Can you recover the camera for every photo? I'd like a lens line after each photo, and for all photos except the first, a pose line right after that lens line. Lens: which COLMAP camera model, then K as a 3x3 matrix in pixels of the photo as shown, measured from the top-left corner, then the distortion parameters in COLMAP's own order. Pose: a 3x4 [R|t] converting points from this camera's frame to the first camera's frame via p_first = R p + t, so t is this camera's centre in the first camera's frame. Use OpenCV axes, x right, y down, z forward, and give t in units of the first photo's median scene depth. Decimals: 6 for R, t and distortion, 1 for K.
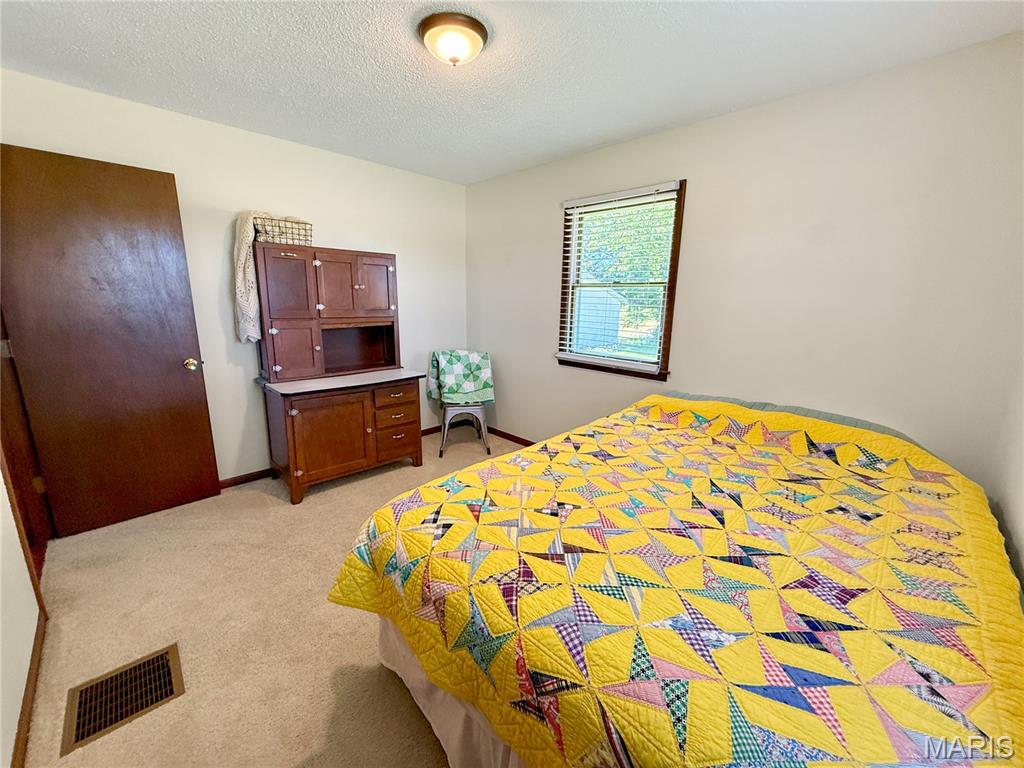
lens RADIAL K [[408.7, 0, 509.0], [0, 408.7, 387.2], [0, 0, 1]] dist [0.002243, 0.000245]
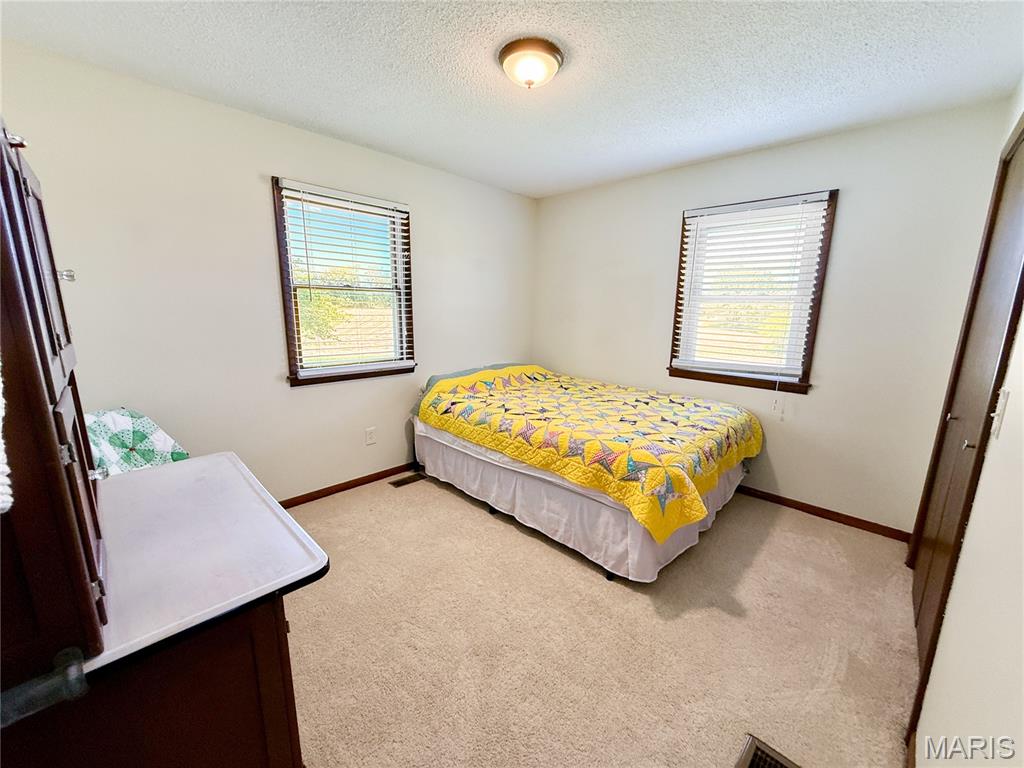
lens RADIAL K [[408.7, 0, 510.7], [0, 408.7, 385.2], [0, 0, 1]] dist [0.002243, 0.000245]
pose [[-0.017368, -0.208101, 0.977953, -1.522013], [0.202786, 0.957039, 0.207252, -0.319545], [-0.979069, 0.201914, 0.025578, 1.343276]]
